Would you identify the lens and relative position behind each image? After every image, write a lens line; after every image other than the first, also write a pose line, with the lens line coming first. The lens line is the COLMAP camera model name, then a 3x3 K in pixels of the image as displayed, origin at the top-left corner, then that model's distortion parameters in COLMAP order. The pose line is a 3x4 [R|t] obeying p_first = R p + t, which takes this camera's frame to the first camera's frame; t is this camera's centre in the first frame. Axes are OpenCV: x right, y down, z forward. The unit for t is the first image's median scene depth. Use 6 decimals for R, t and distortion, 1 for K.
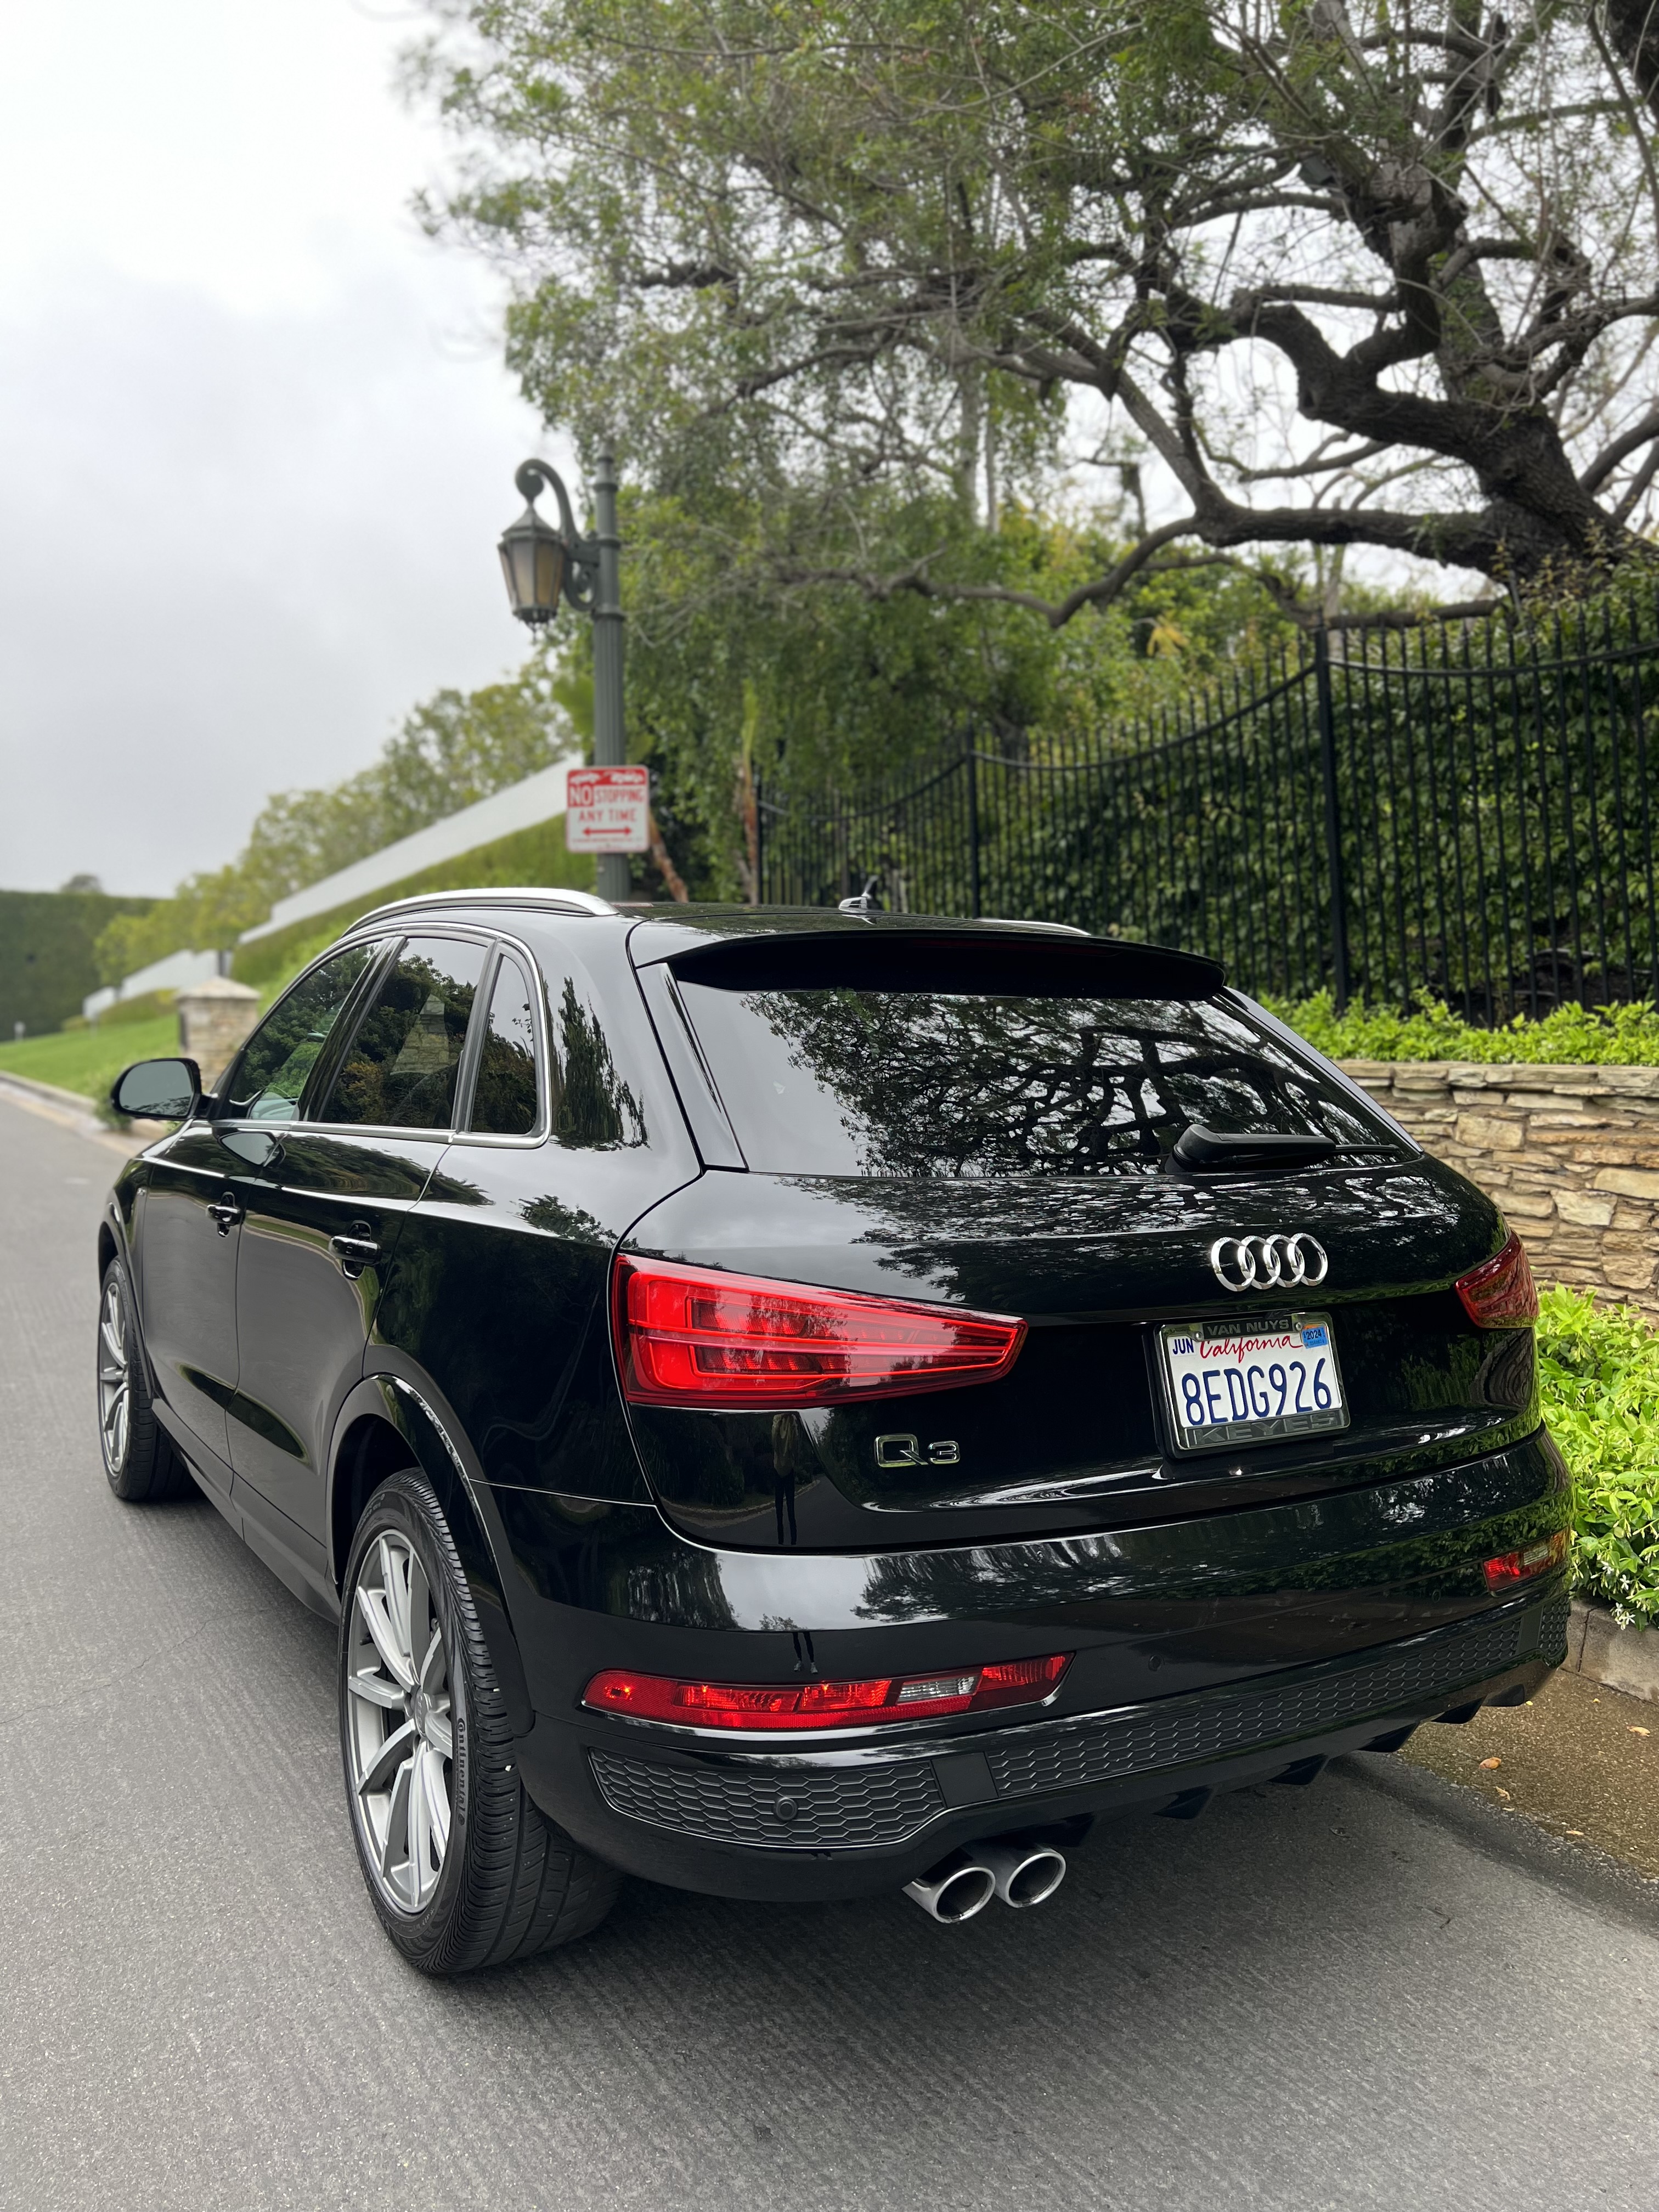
lens RADIAL K [[1652.1, 0, 829.0], [0, 1652.1, 1111.5], [0, 0, 1]] dist [0.060563, -0.072096]
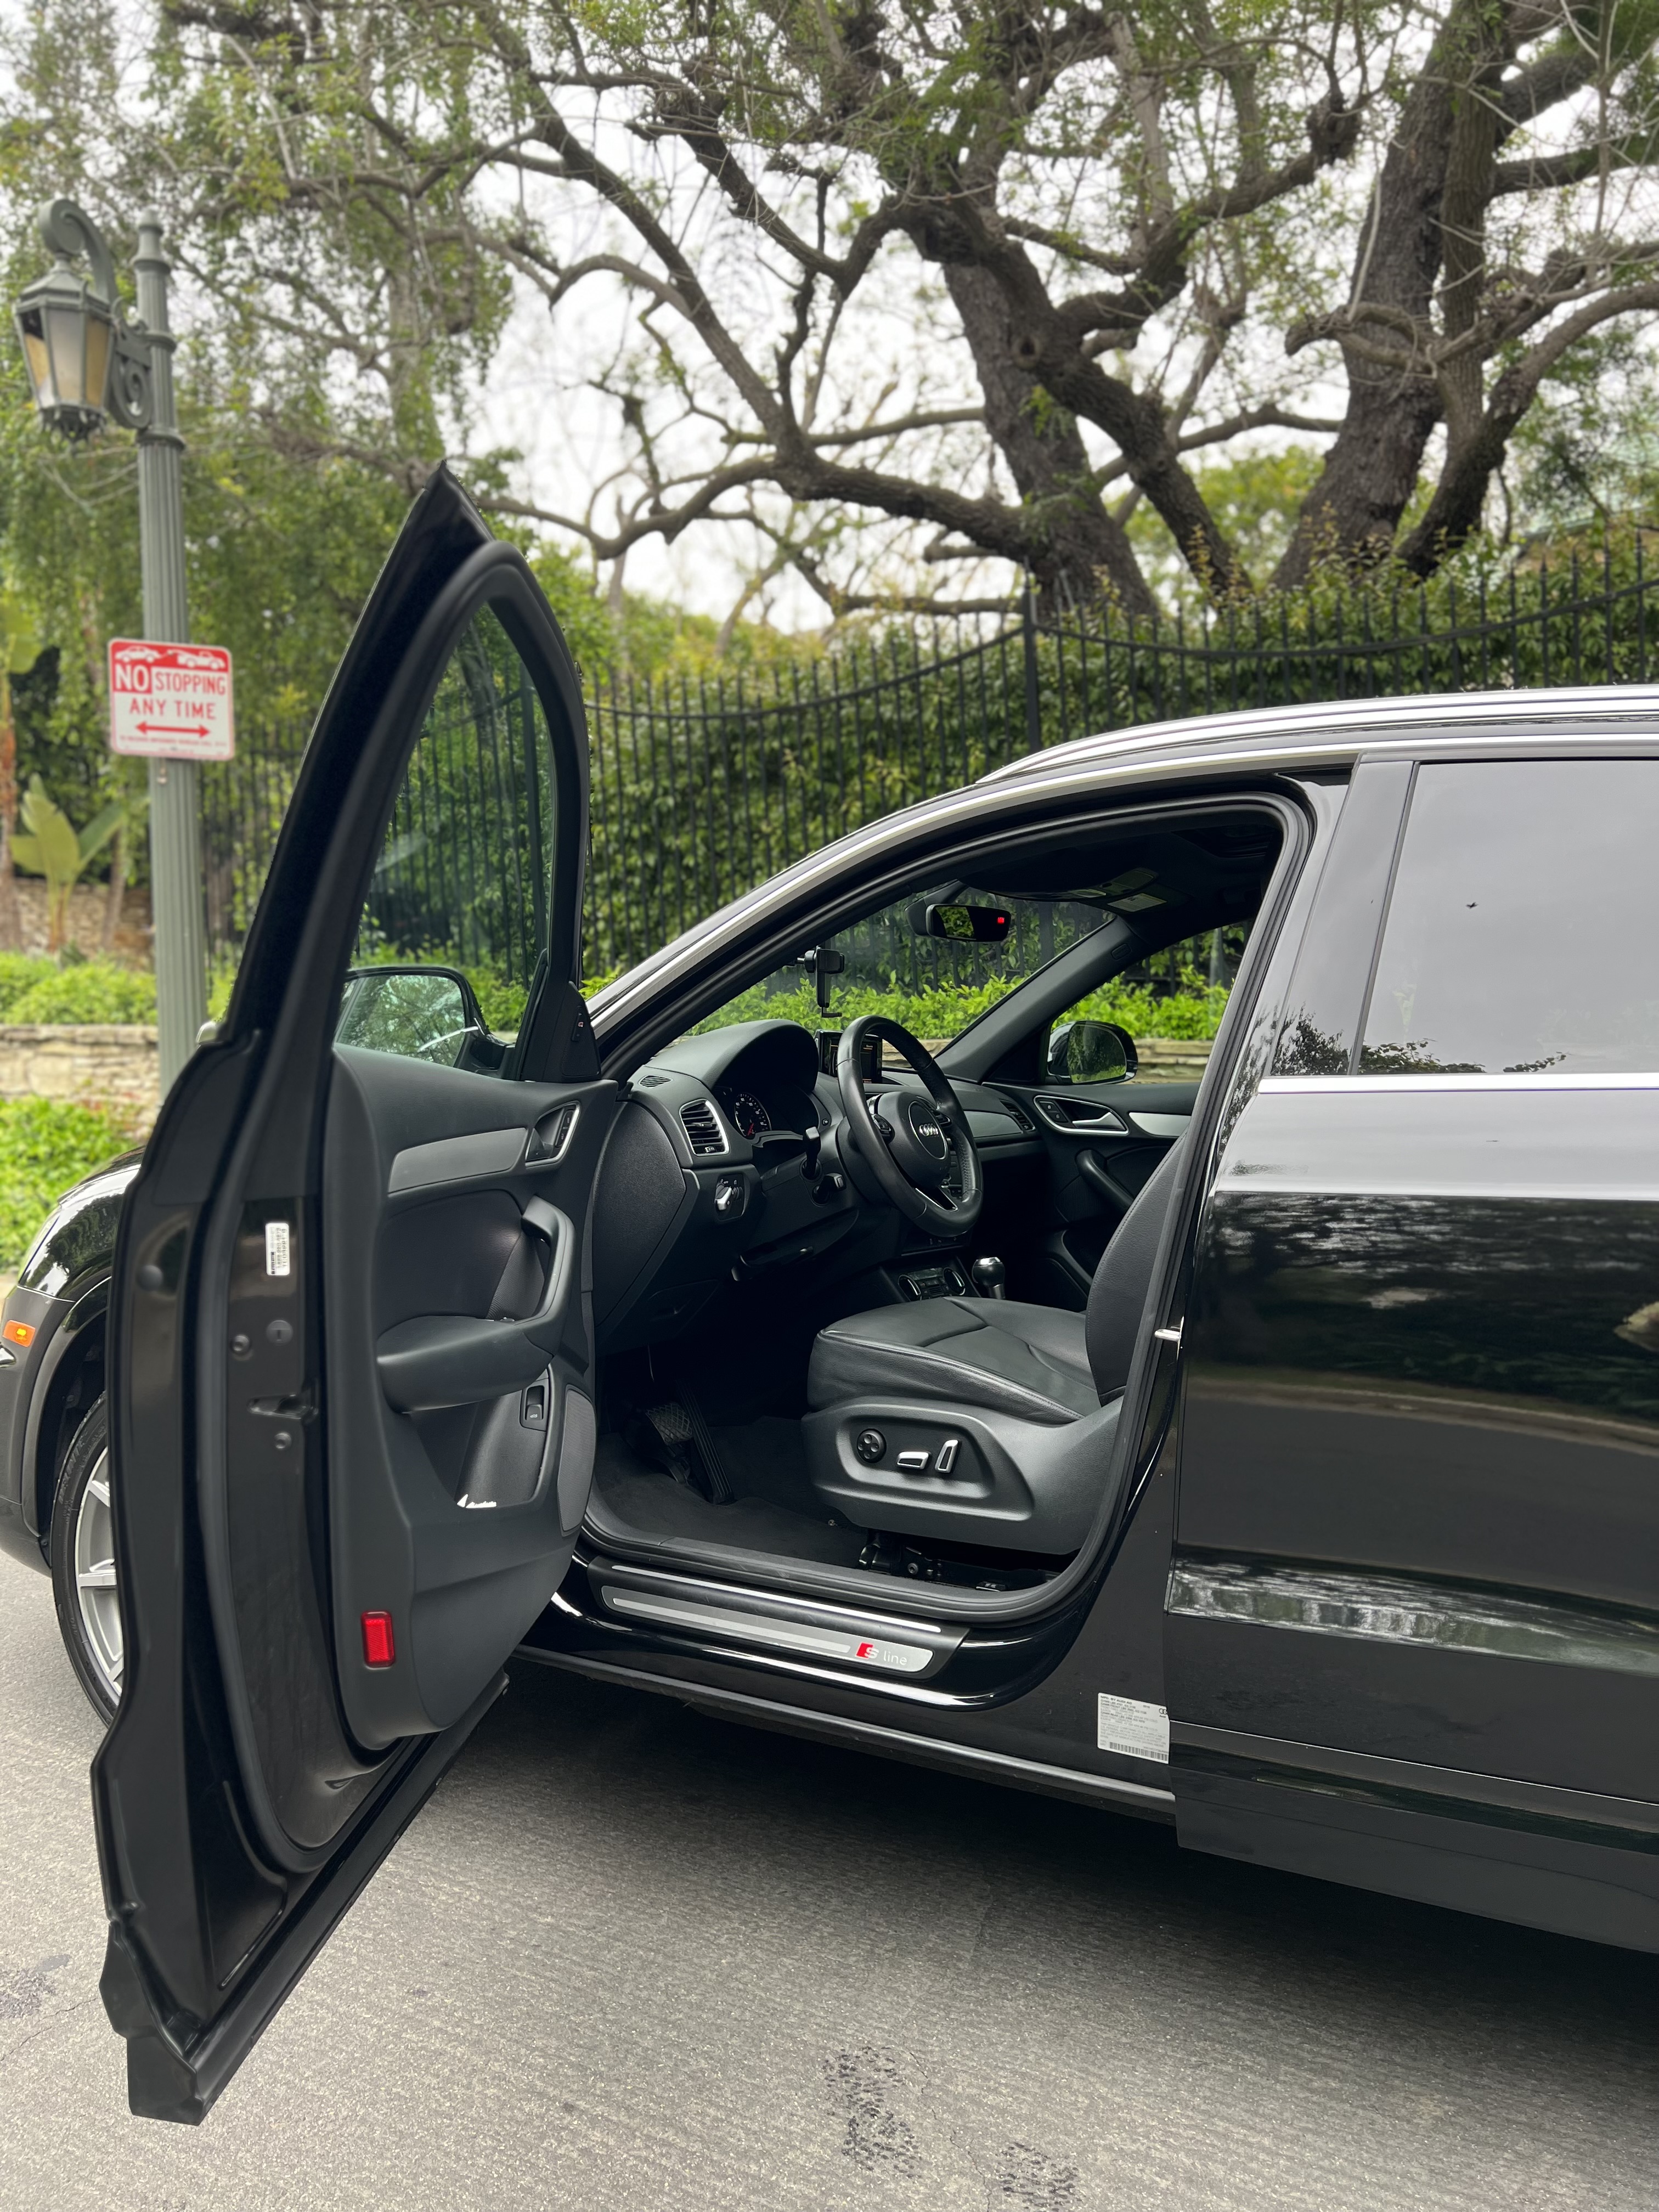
lens RADIAL K [[1652.1, 0, 829.0], [0, 1652.1, 1111.5], [0, 0, 1]] dist [0.060563, -0.072096]
pose [[0.865352, -0.015727, 0.500917, -0.262844], [0.017749, 0.999842, 0.000730, 0.006204], [-0.500850, 0.008259, 0.865495, 0.215263]]
